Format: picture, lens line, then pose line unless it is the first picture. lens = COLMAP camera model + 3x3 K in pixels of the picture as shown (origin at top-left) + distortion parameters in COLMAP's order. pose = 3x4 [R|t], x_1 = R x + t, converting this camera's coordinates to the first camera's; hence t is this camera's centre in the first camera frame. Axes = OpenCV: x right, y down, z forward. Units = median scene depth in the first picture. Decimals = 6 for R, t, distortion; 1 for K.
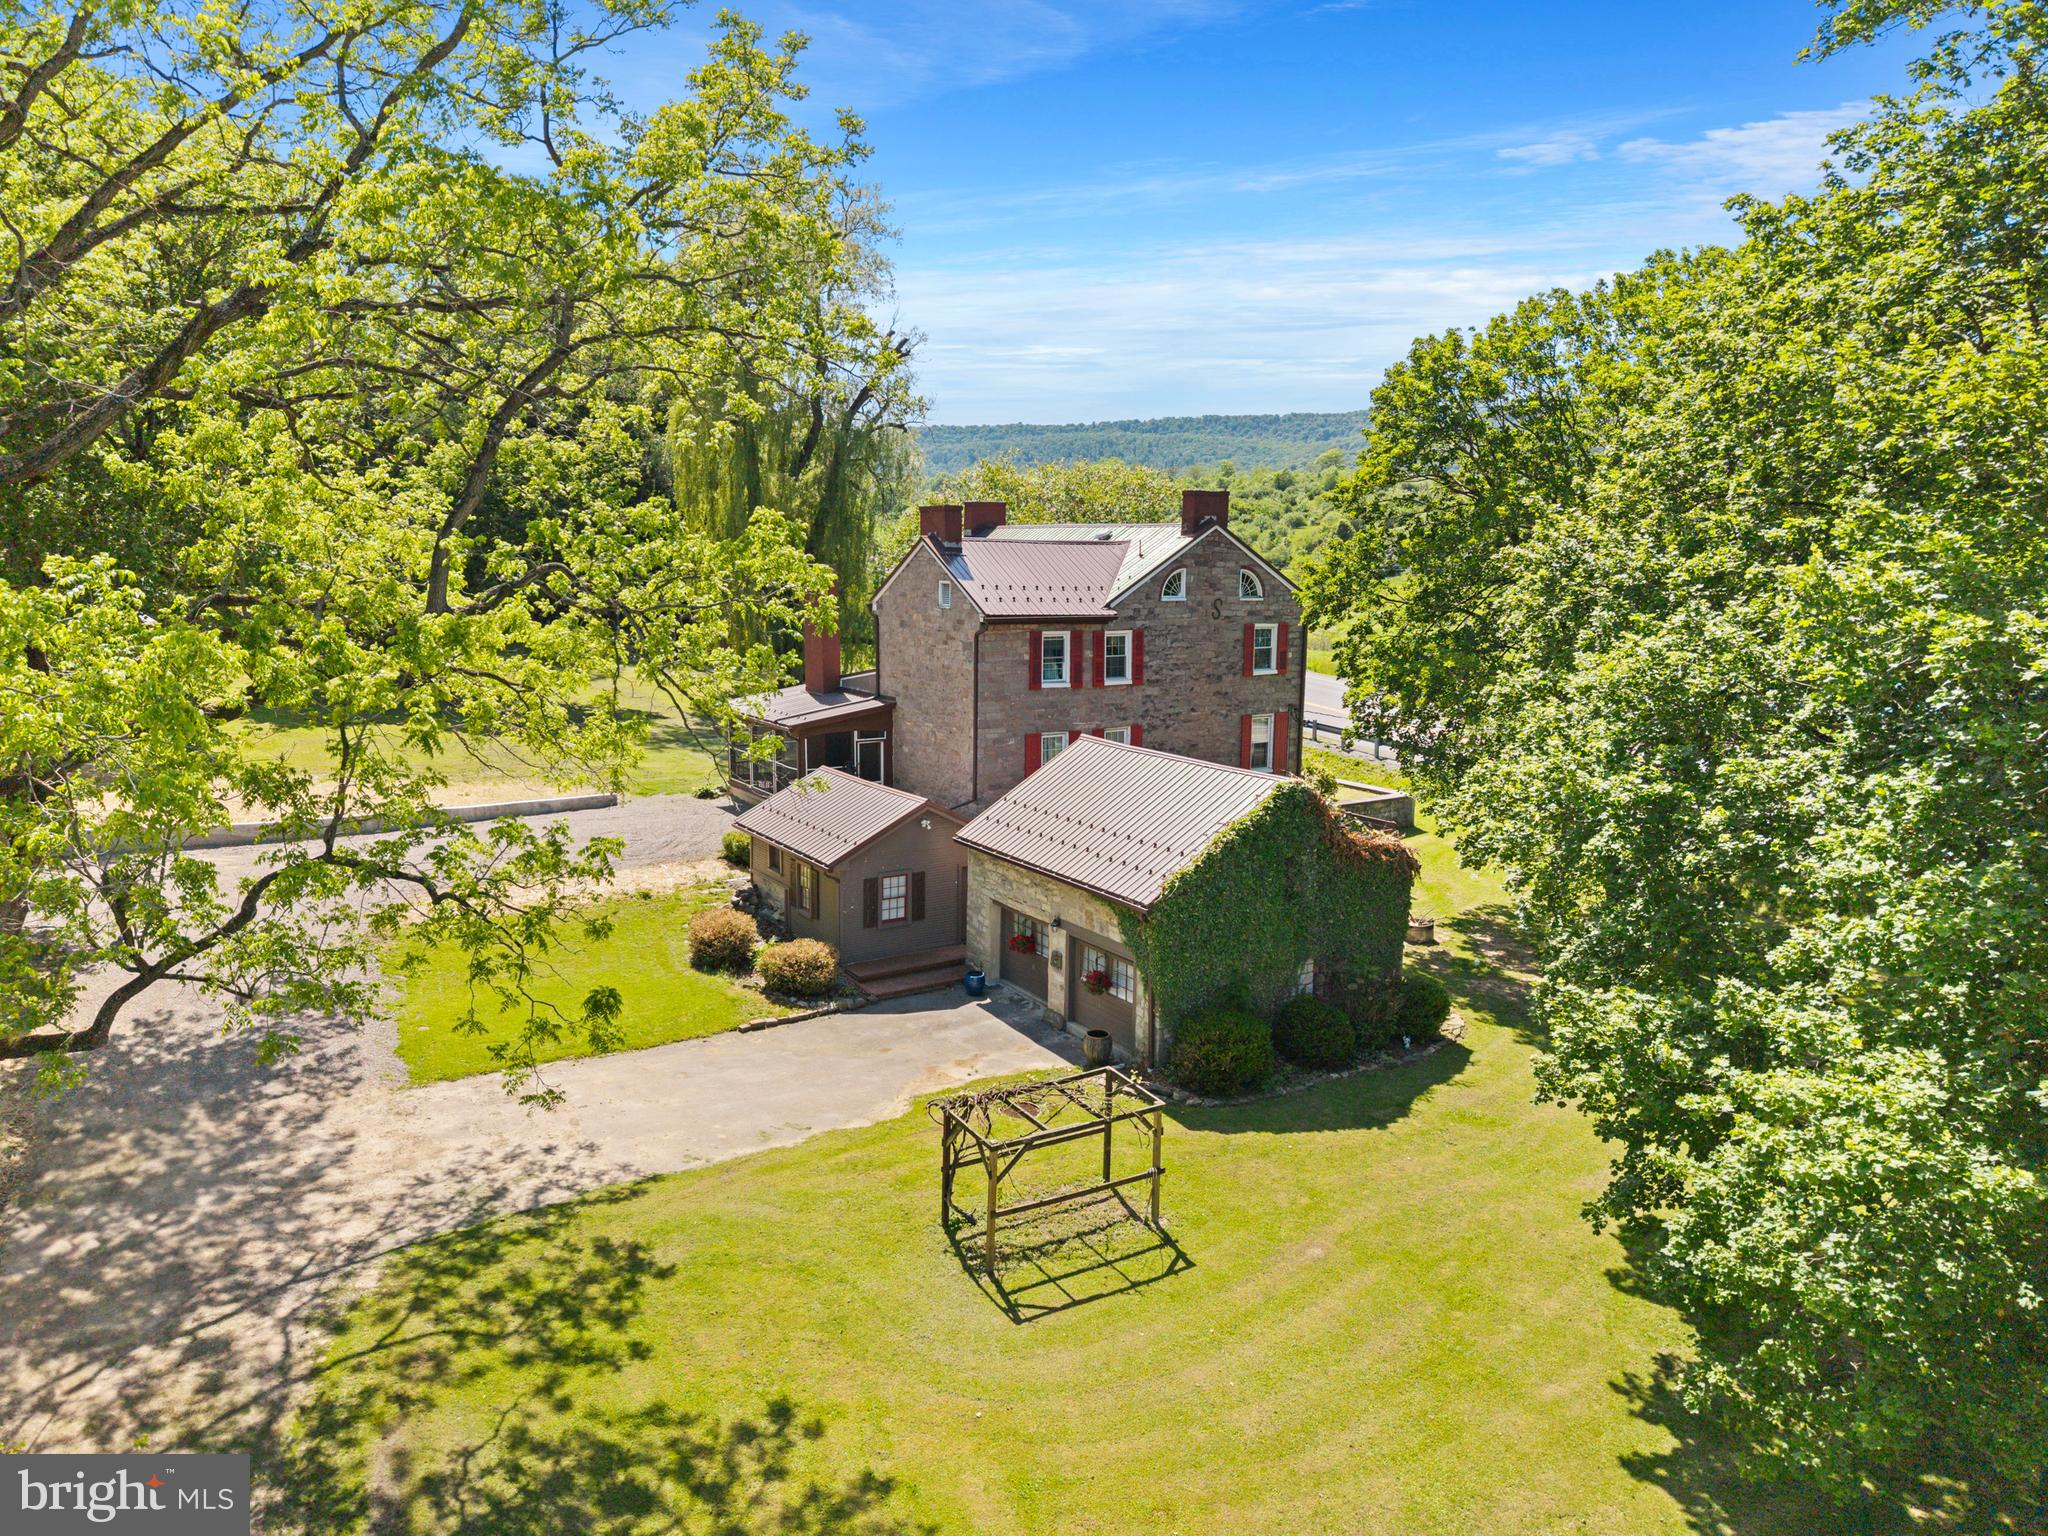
lens RADIAL K [[1438.0, 0, 1018.7], [0, 1438.0, 757.3], [0, 0, 1]] dist [0.029194, -0.029590]
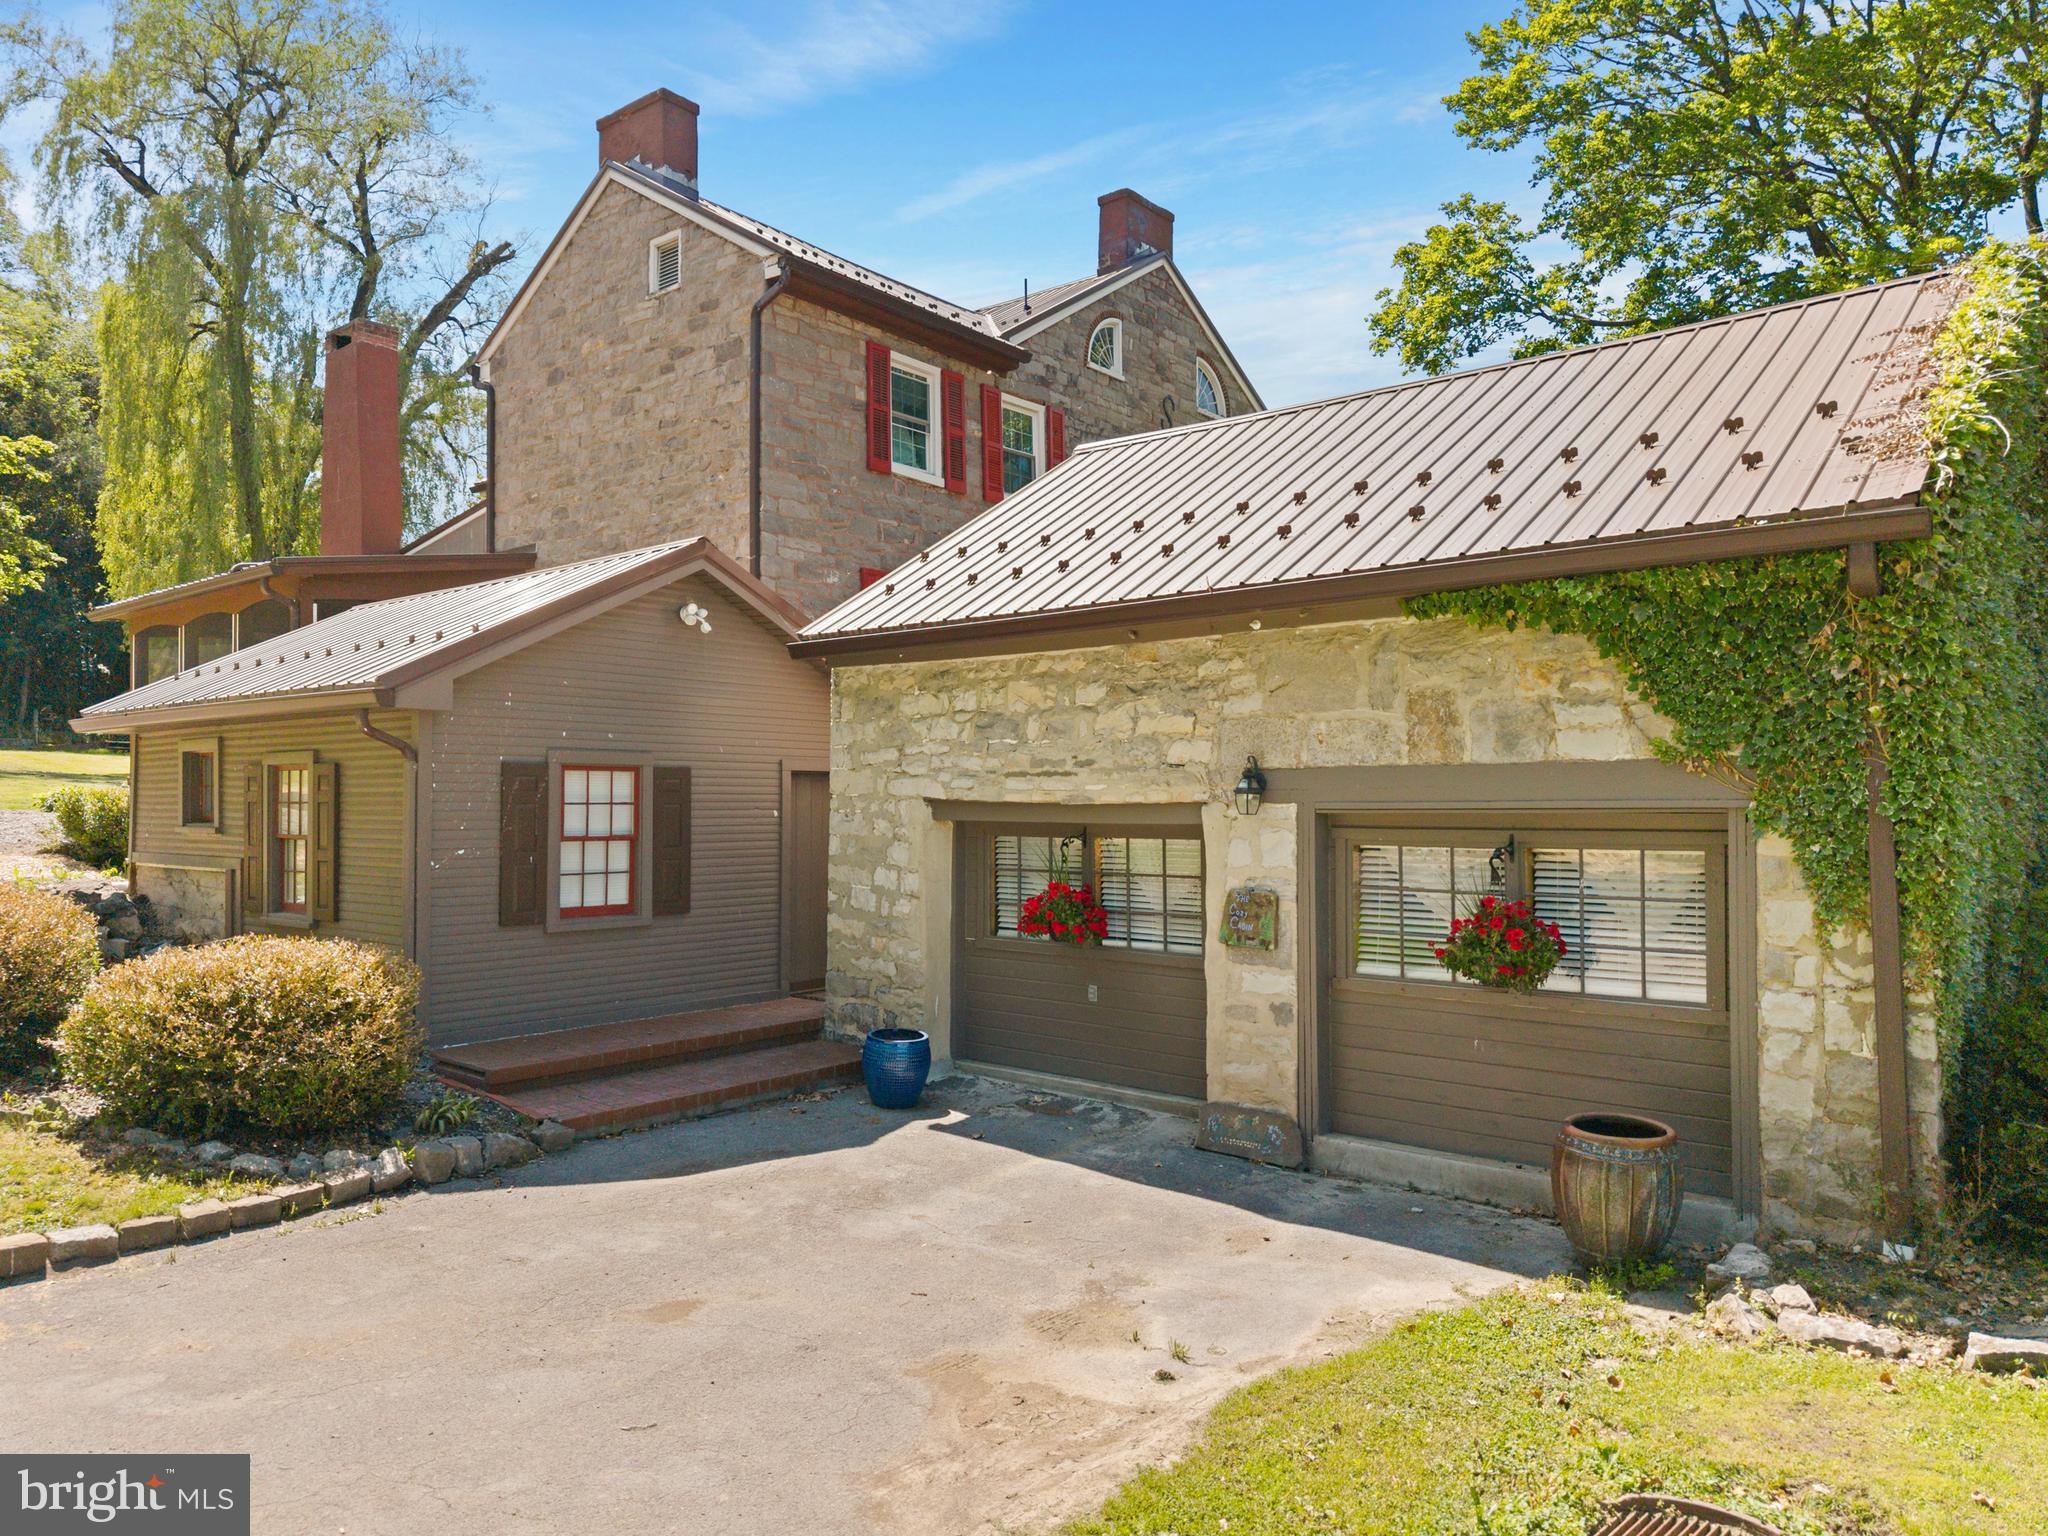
lens RADIAL K [[1438.0, 0, 1015.1], [0, 1438.0, 769.2], [0, 0, 1]] dist [0.029194, -0.029590]
pose [[0.957455, -0.003202, 0.288566, -0.090350], [0.053043, 0.984855, -0.165068, 0.140750], [-0.283667, 0.173352, 0.943124, 0.667691]]
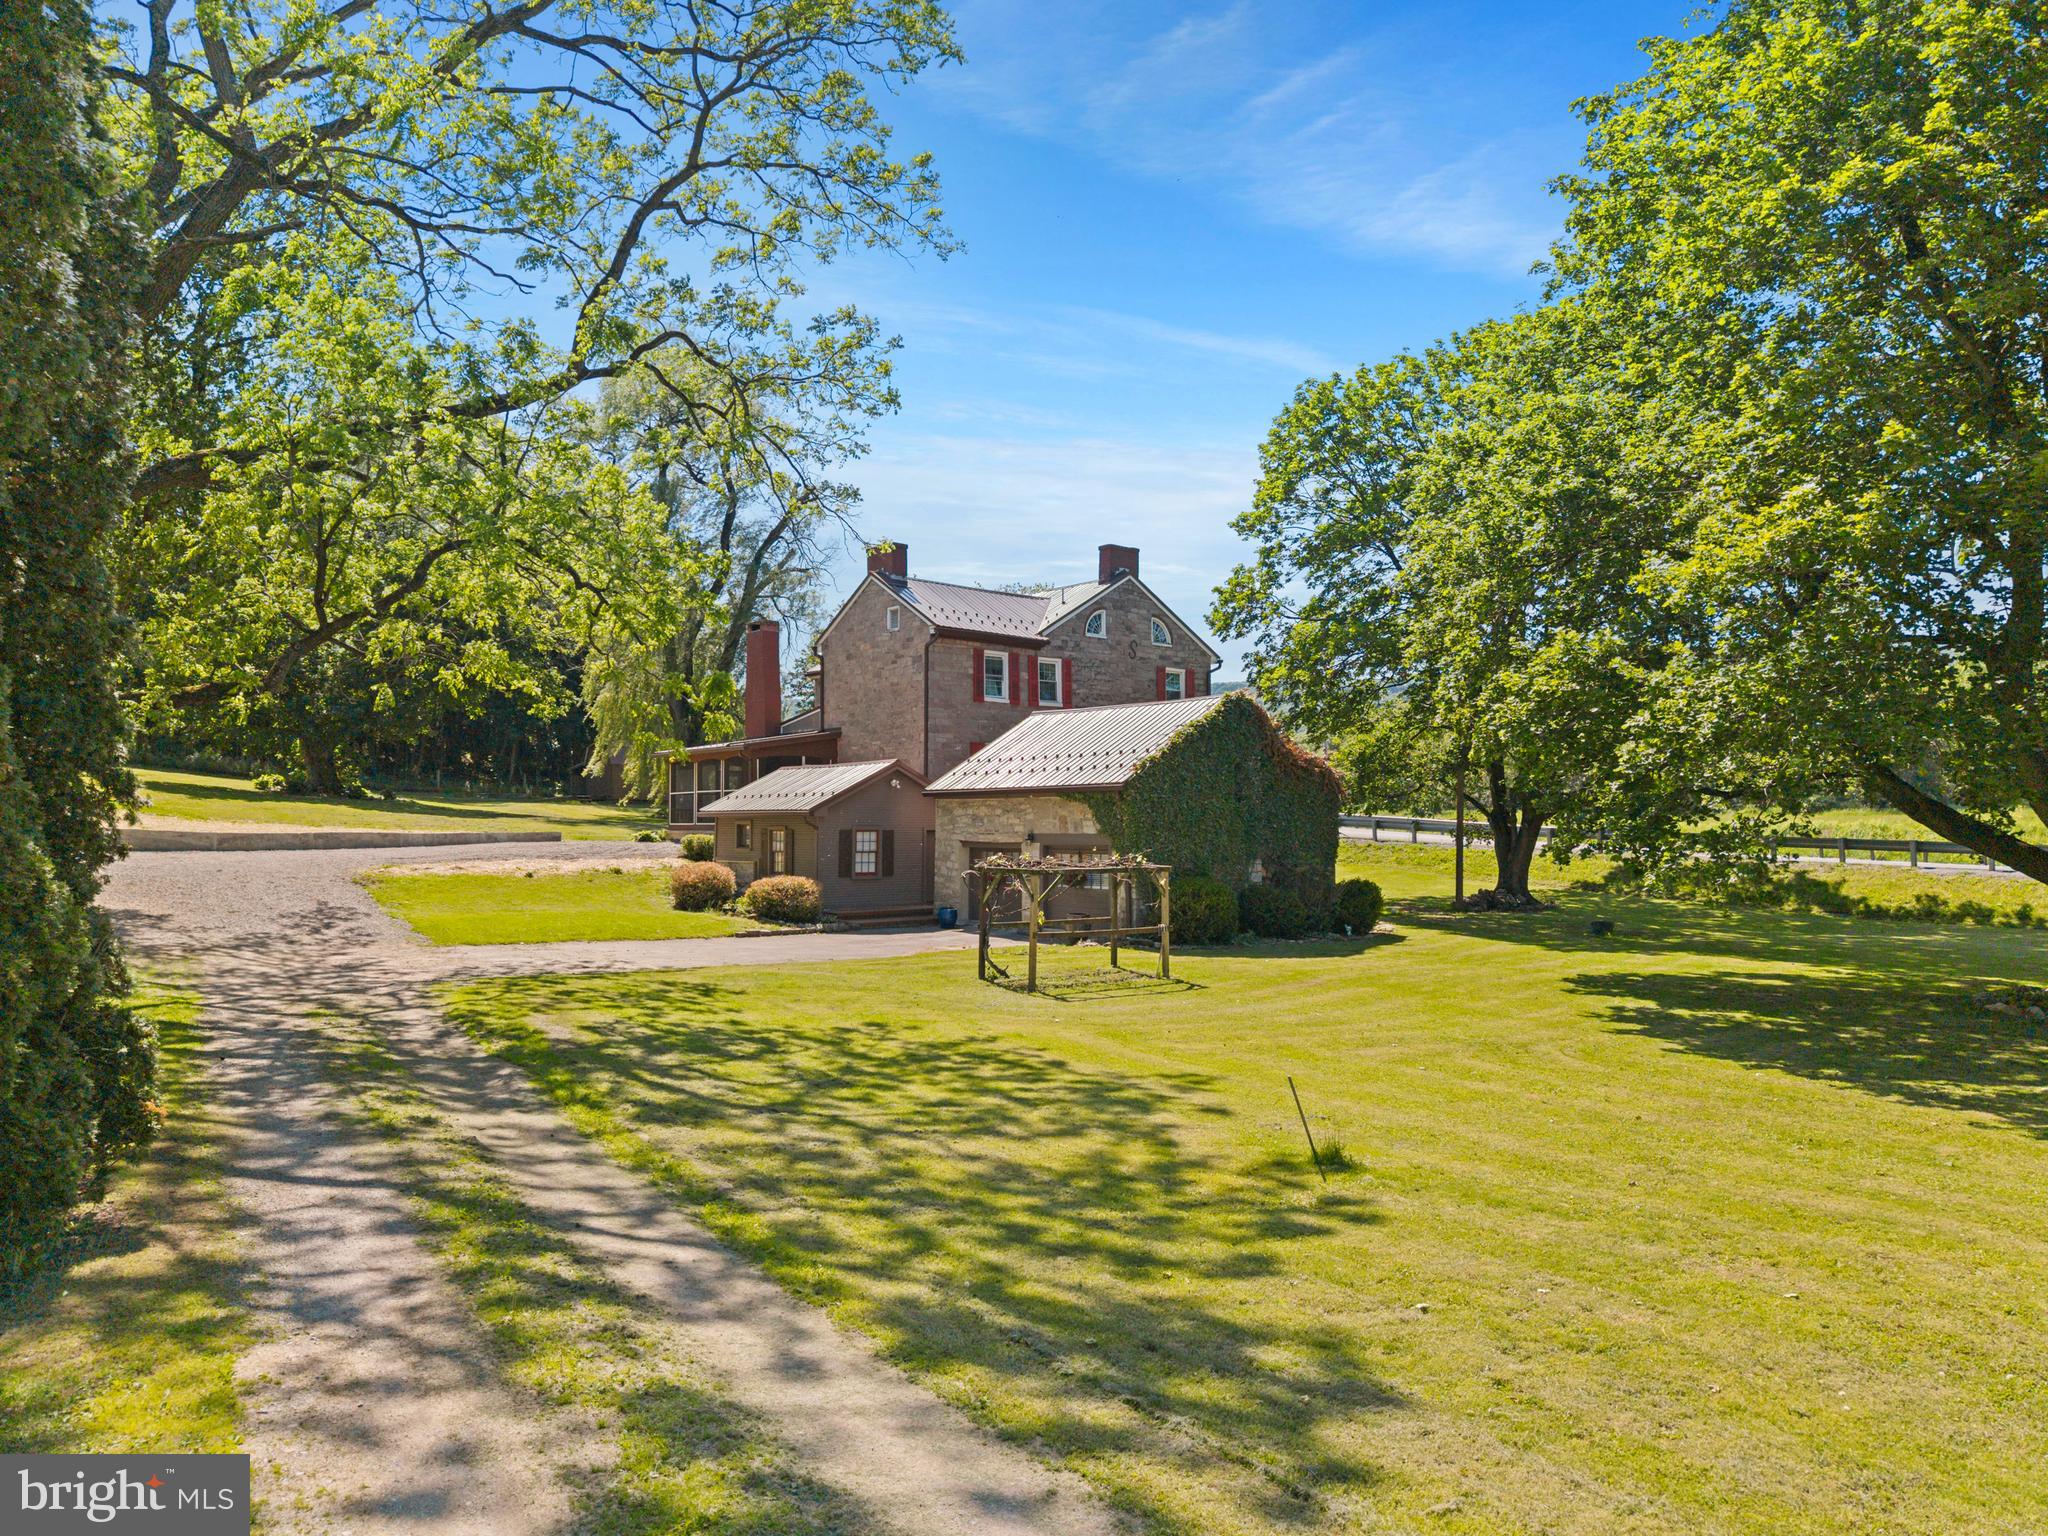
lens RADIAL K [[1438.0, 0, 1043.1], [0, 1438.0, 766.7], [0, 0, 1]] dist [0.029194, -0.029590]
pose [[0.991557, -0.007005, 0.129482, -0.094219], [0.031602, 0.981486, -0.188910, 0.241582], [-0.125762, 0.191407, 0.973420, -0.067636]]
